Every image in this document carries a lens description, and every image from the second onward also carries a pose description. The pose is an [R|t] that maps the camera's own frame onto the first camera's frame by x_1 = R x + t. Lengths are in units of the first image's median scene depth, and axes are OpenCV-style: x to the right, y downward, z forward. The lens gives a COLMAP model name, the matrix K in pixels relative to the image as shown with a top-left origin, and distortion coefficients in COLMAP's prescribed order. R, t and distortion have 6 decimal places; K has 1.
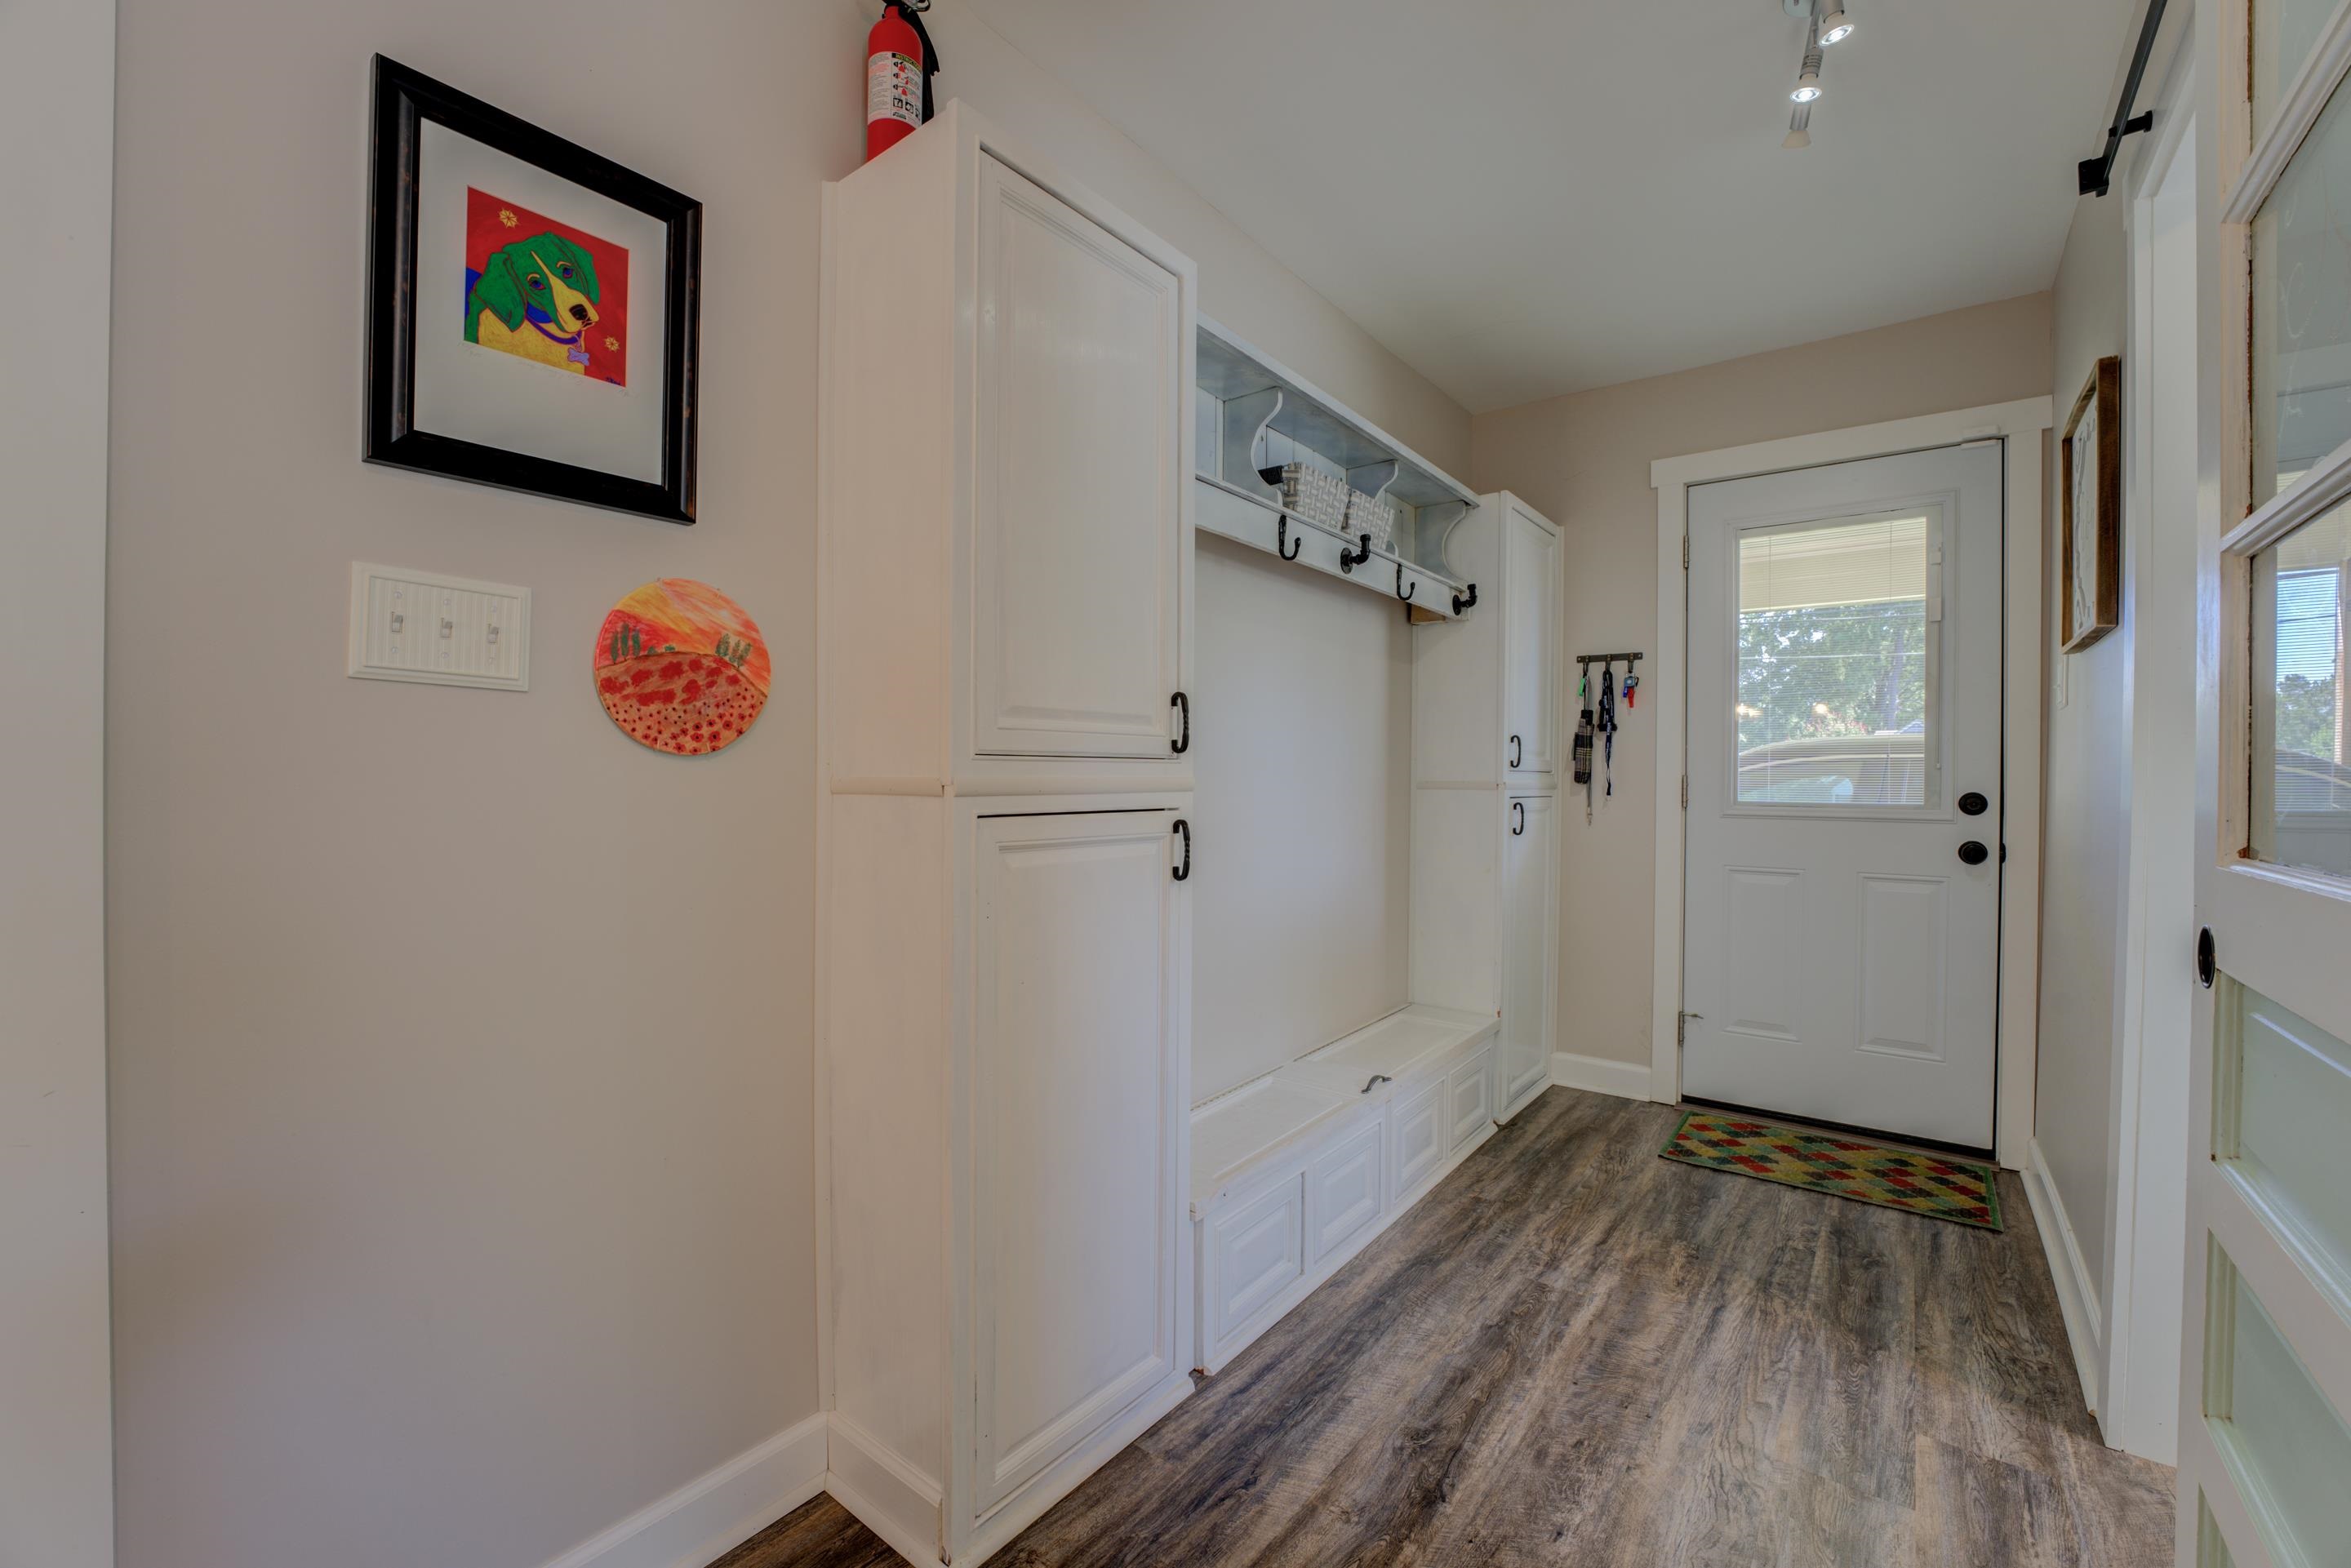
lens RADIAL K [[952.8, 0, 1175.2], [0, 952.8, 783.3], [0, 0, 1]] dist [-0.027065, 0.000989]
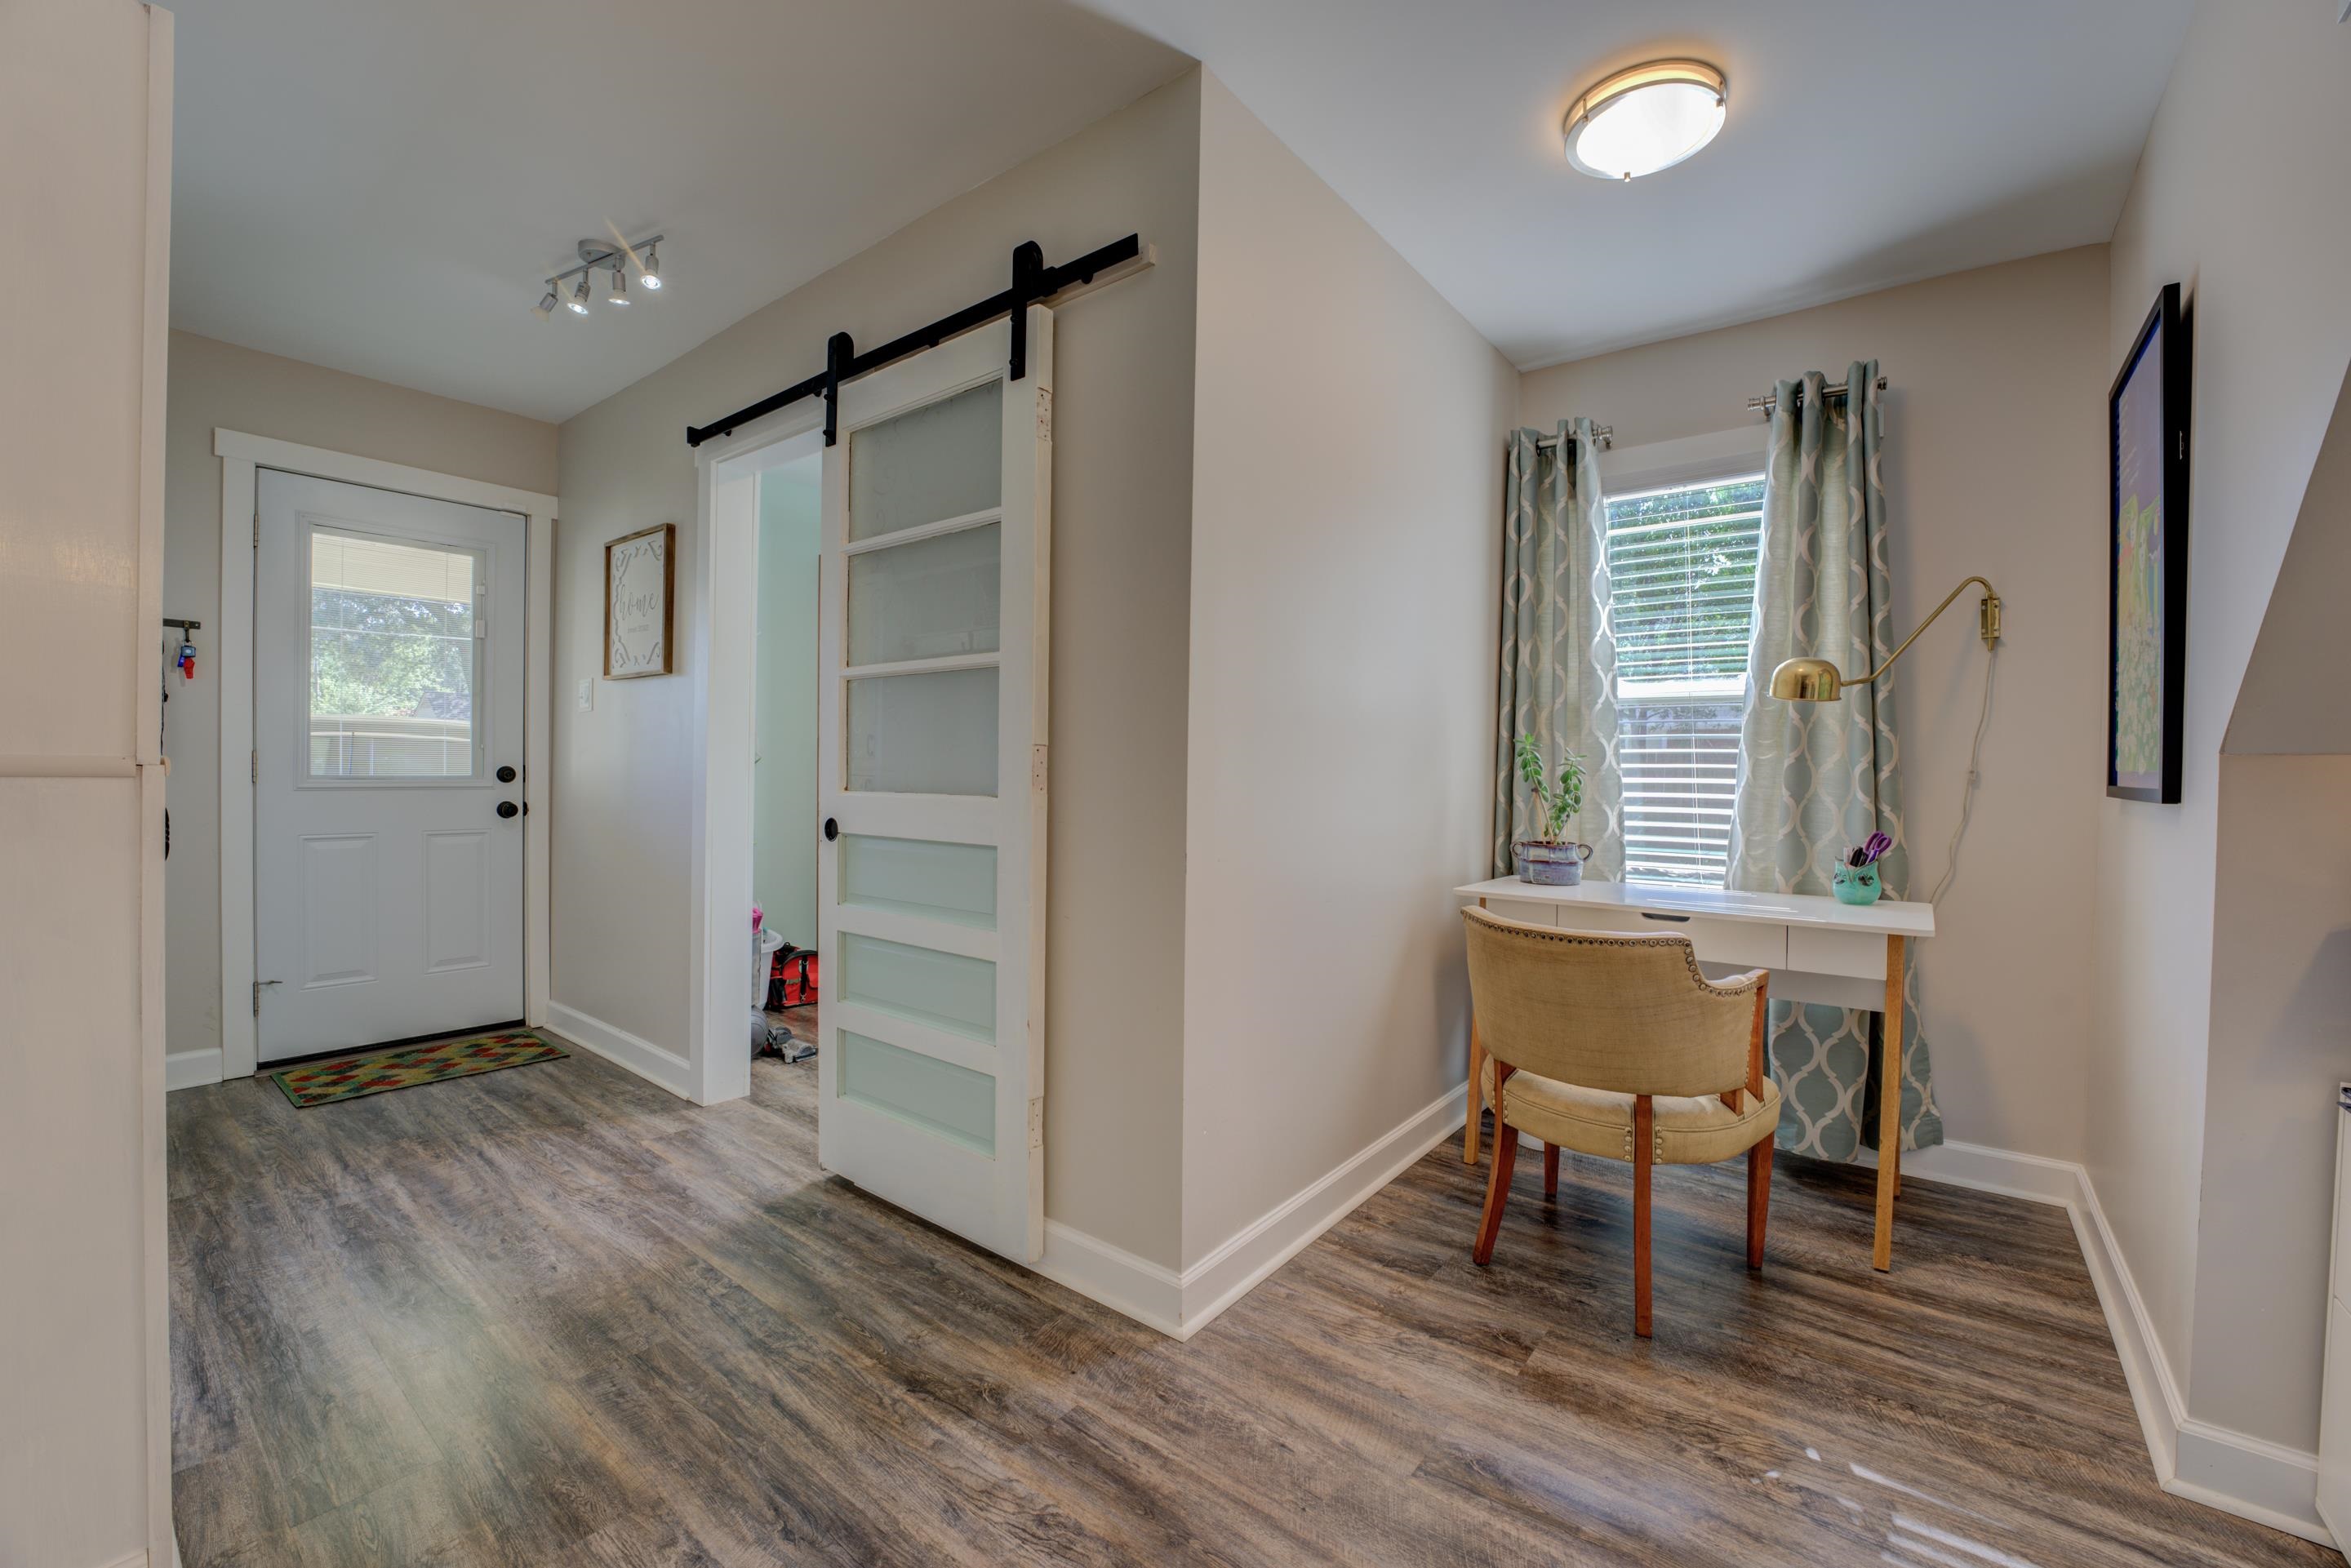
lens RADIAL K [[952.8, 0, 1170.3], [0, 952.8, 779.1], [0, 0, 1]] dist [-0.027065, 0.000989]
pose [[0.007566, -0.017581, 0.999817, -0.570842], [-0.006841, 0.999821, 0.017633, -0.002477], [-0.999948, -0.006974, 0.007444, 0.007573]]
